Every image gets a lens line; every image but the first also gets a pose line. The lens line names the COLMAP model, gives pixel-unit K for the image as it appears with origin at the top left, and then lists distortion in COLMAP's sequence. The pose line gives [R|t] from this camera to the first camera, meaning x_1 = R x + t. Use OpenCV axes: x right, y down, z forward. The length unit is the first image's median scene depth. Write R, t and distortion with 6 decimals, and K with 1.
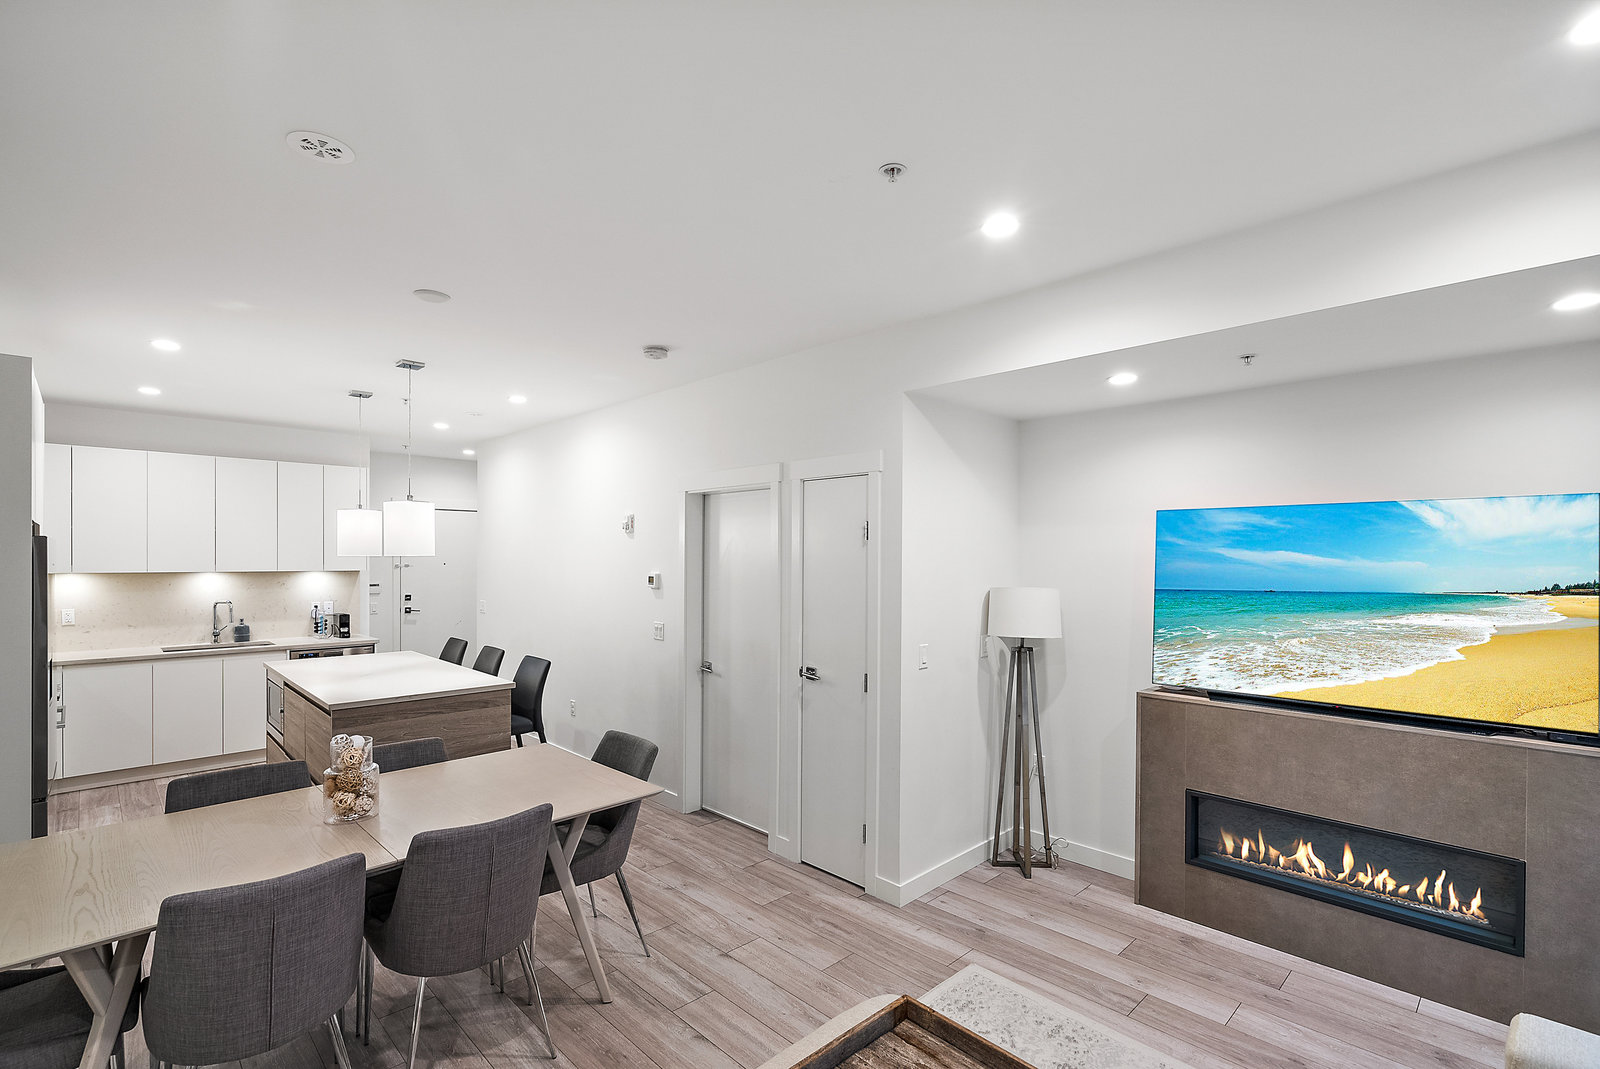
lens RADIAL K [[732.5, 0, 802.5], [0, 732.5, 563.6], [0, 0, 1]] dist [-0.000746, 0.000219]
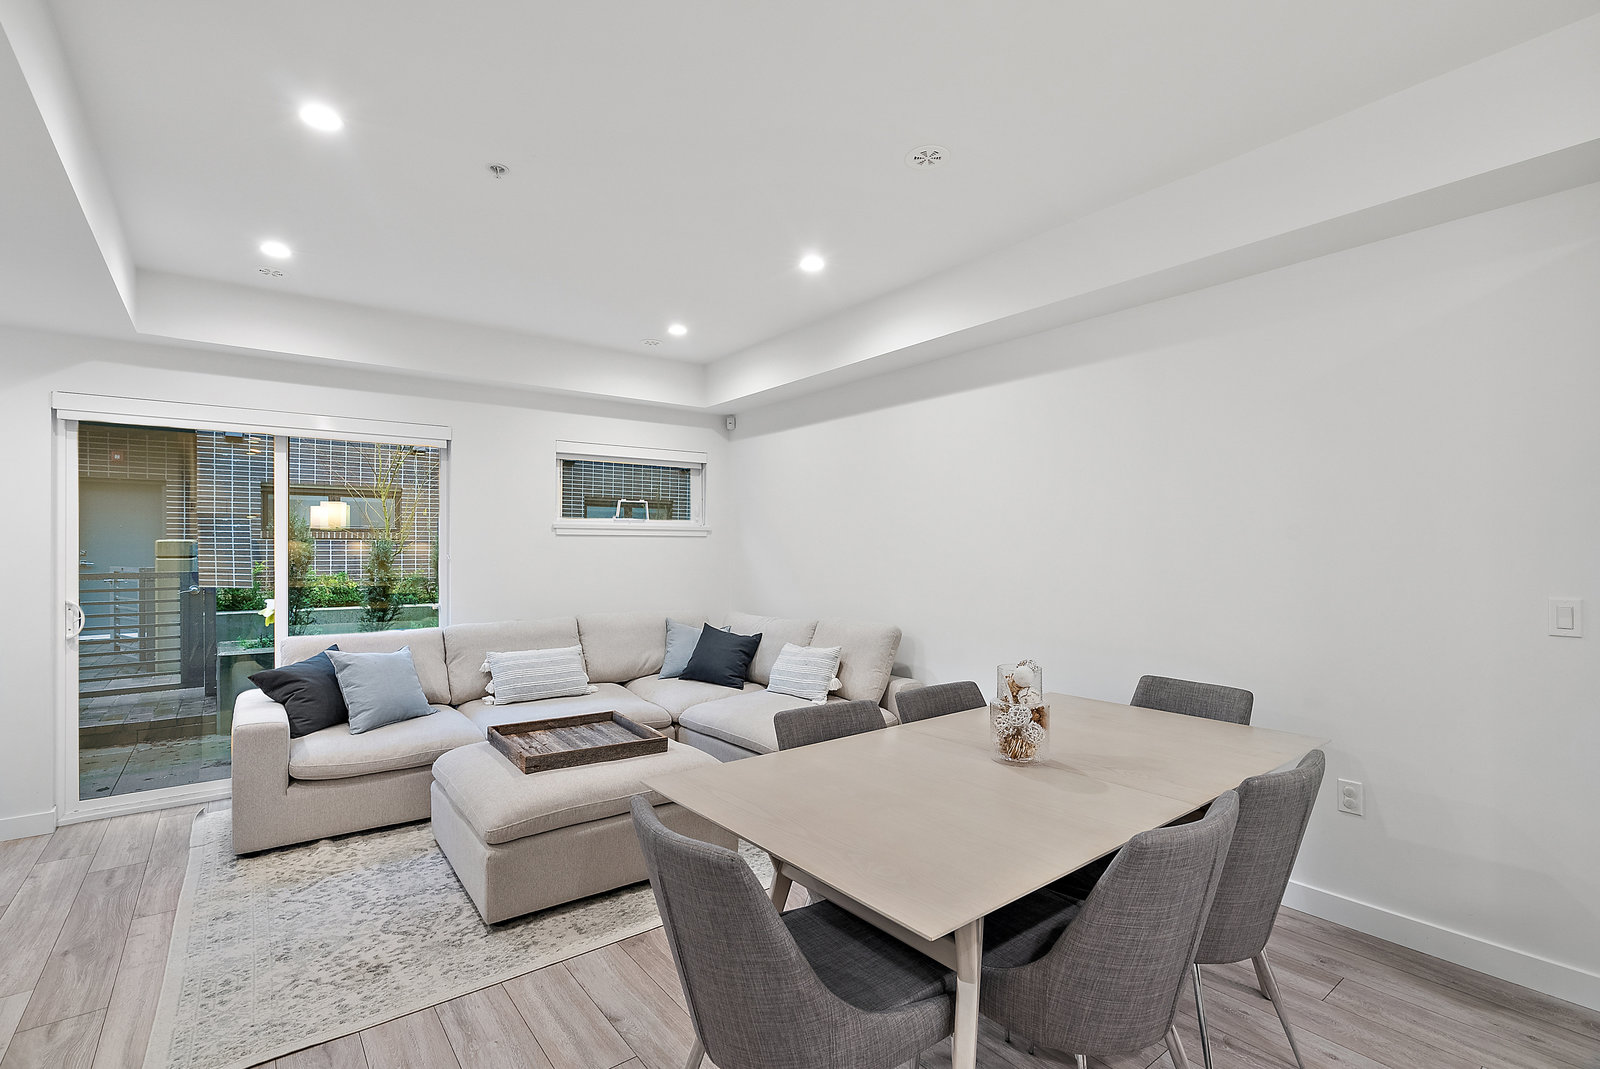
lens RADIAL K [[748.4, 0, 794.9], [0, 748.4, 545.6], [0, 0, 1]] dist [0.002184, 0.000502]
pose [[-0.992146, -0.000439, 0.125081, -0.283437], [-0.000166, 0.999998, 0.002196, 0.060349], [-0.125082, 0.002158, -0.992144, 1.136775]]
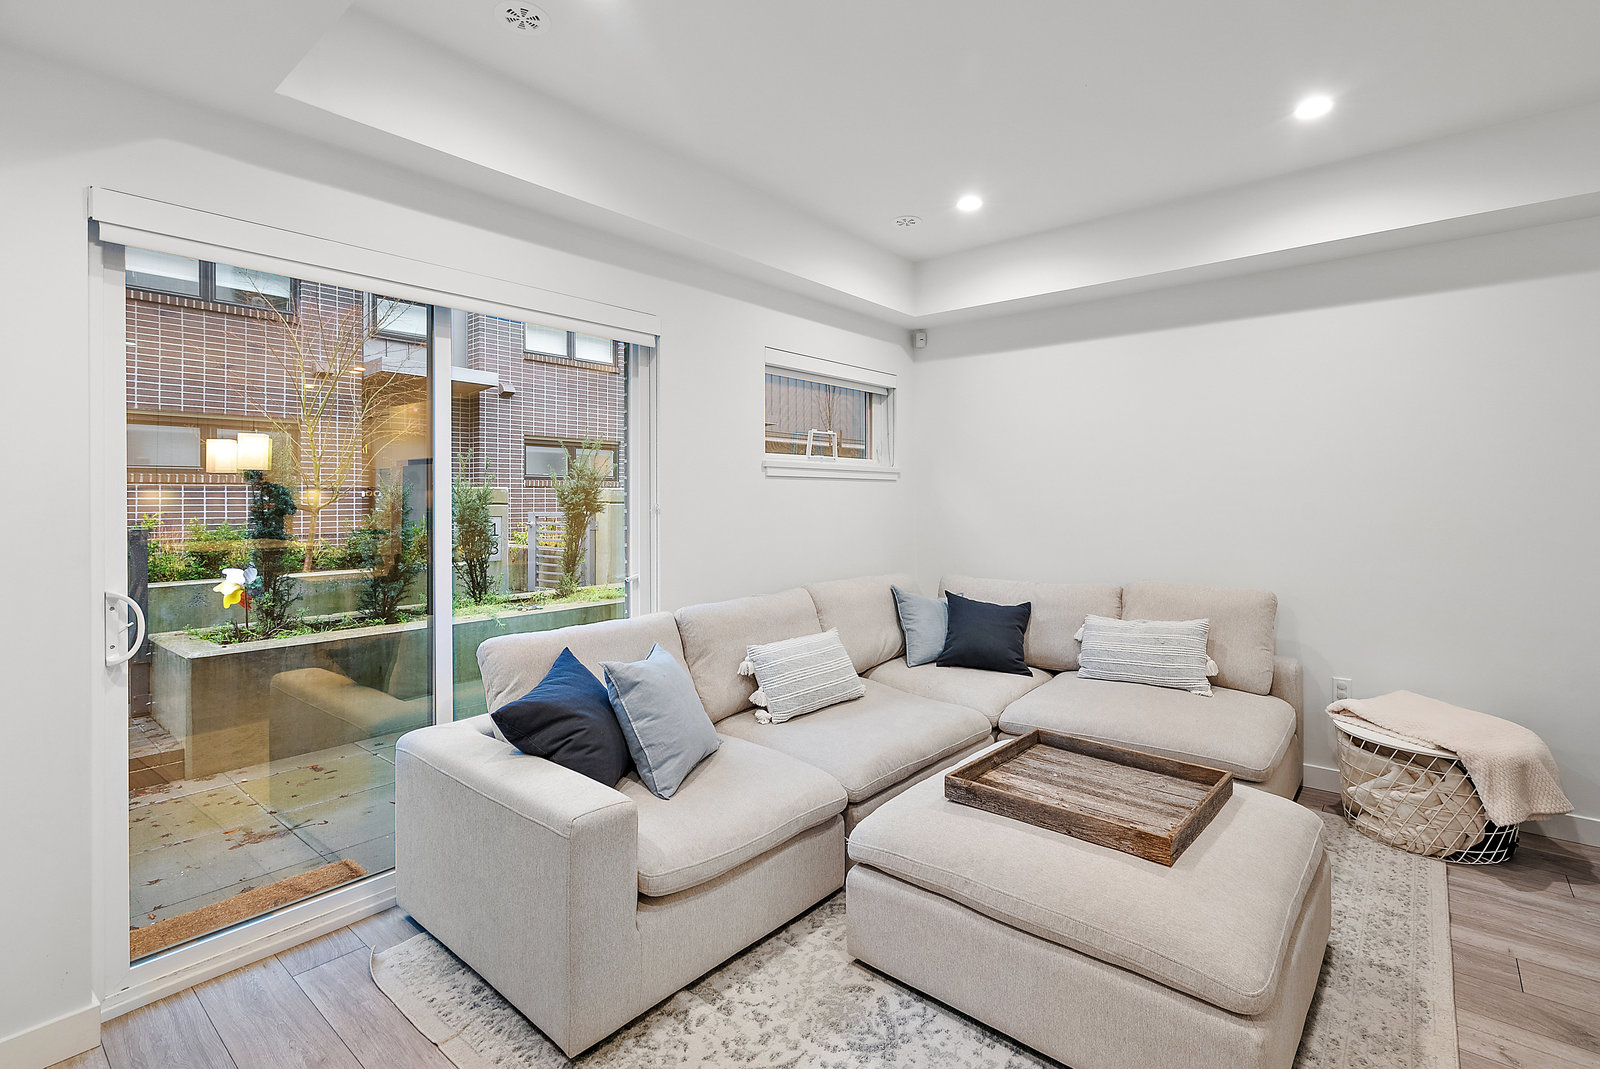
lens RADIAL K [[754.6, 0, 802.5], [0, 754.6, 497.3], [0, 0, 1]] dist [-0.003556, 0.000045]
pose [[-0.994844, -0.000009, -0.101419, 0.320773], [-0.000410, 0.999992, 0.003929, 0.067487], [0.101418, 0.003950, -0.994836, 0.863258]]
